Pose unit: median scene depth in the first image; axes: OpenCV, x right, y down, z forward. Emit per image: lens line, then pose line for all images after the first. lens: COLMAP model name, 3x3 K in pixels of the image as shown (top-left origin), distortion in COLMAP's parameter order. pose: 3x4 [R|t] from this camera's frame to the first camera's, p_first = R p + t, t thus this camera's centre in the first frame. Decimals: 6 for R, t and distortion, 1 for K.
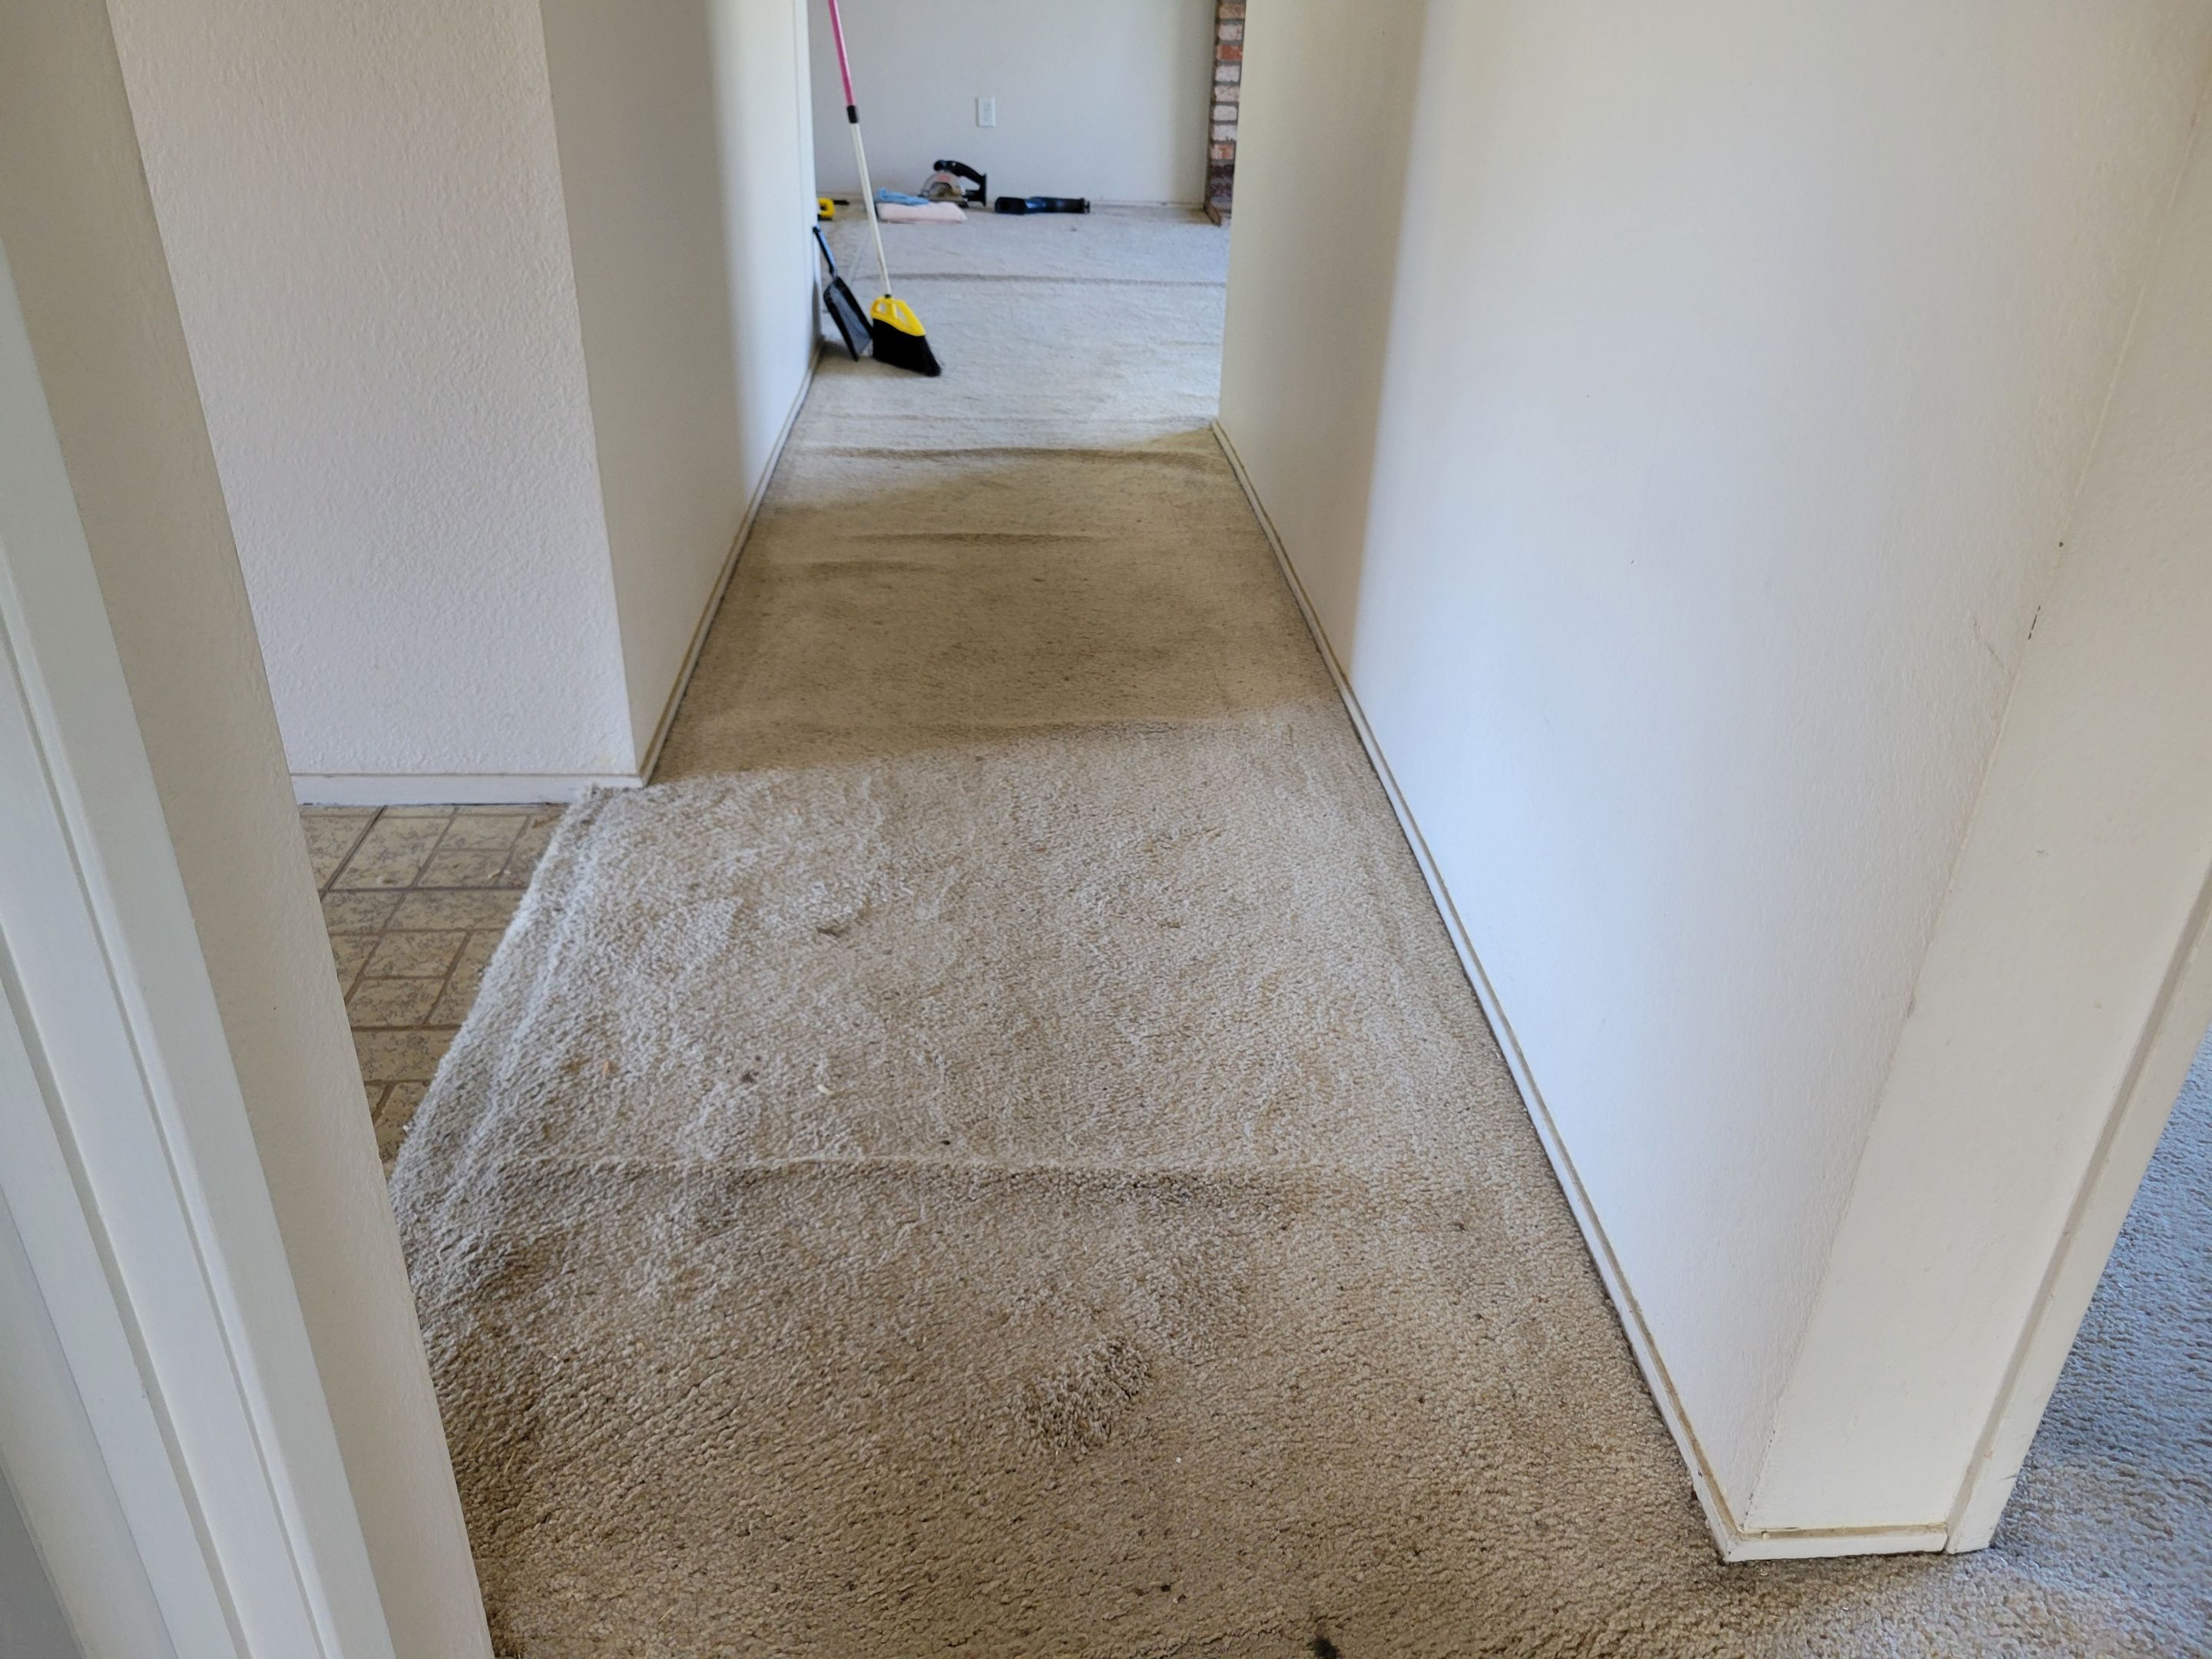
lens RADIAL K [[1634.4, 0, 1106.0], [0, 1634.4, 829.5], [0, 0, 1]] dist [0.007457, -0.003844]
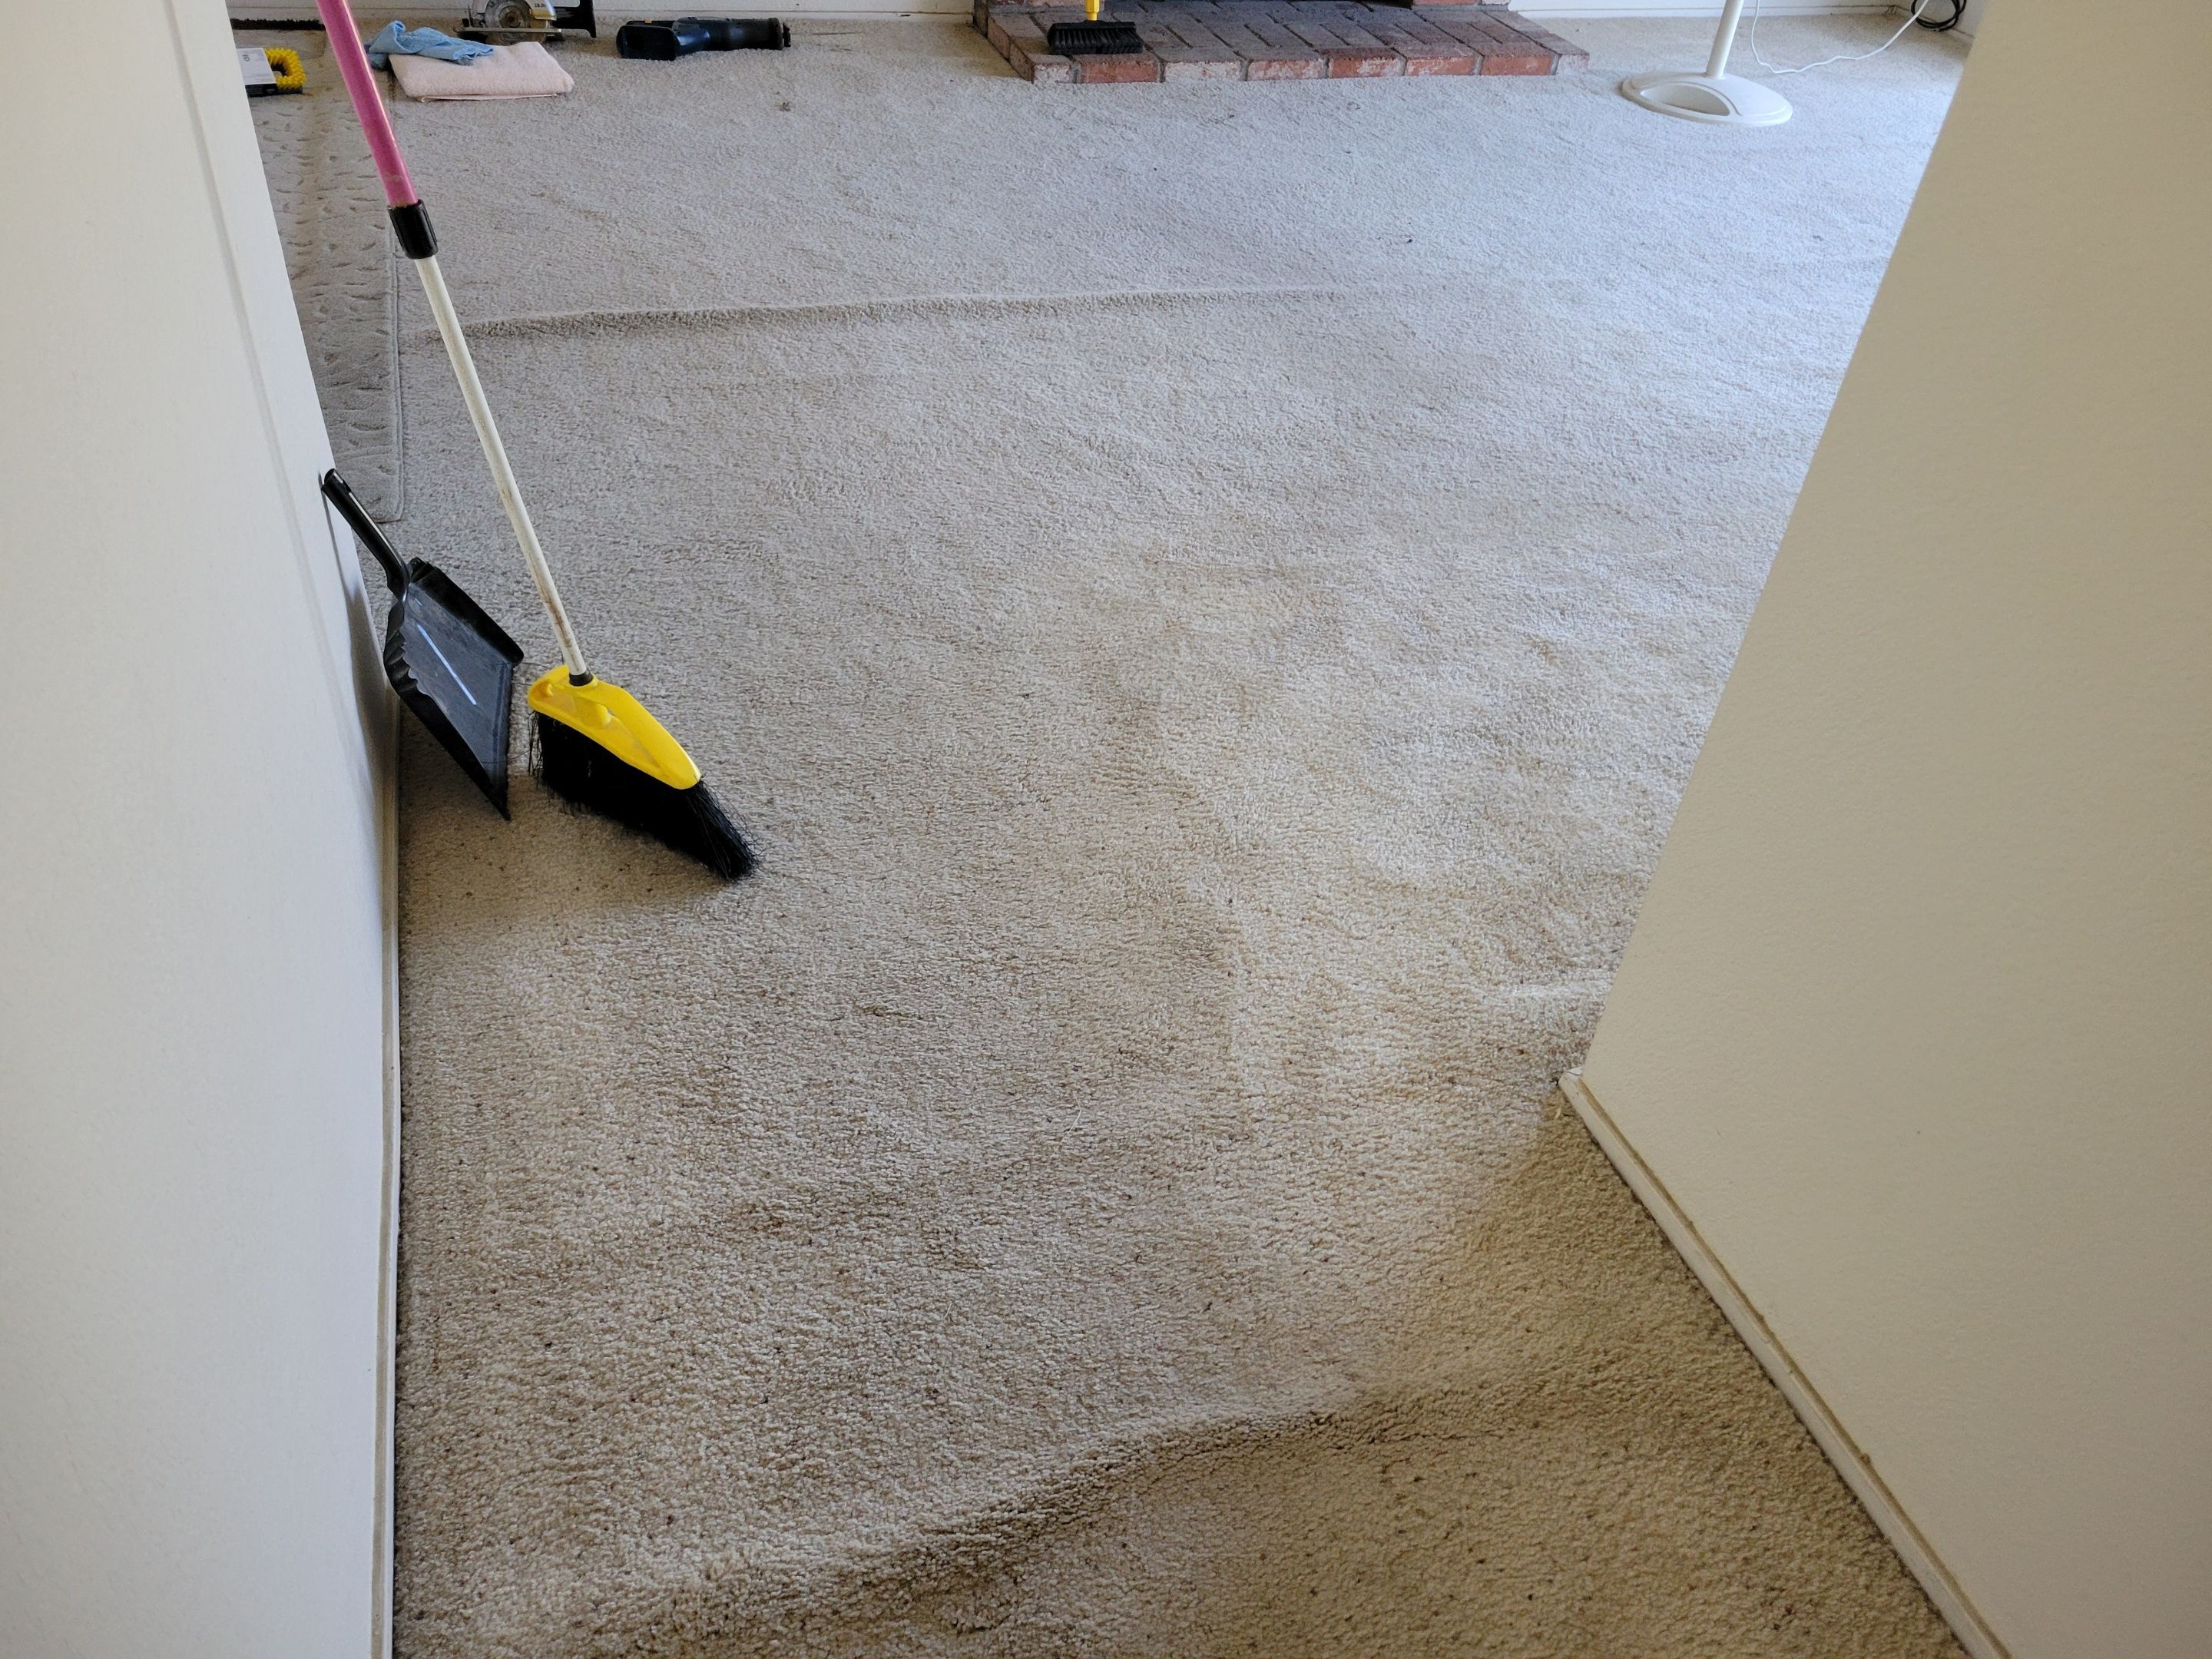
lens RADIAL K [[1634.4, 0, 1106.0], [0, 1634.4, 829.5], [0, 0, 1]] dist [0.007457, -0.003844]
pose [[0.964994, -0.127534, 0.229174, -0.101395], [0.077008, 0.973074, 0.217248, -0.341182], [-0.250710, -0.191994, 0.948832, 0.580604]]
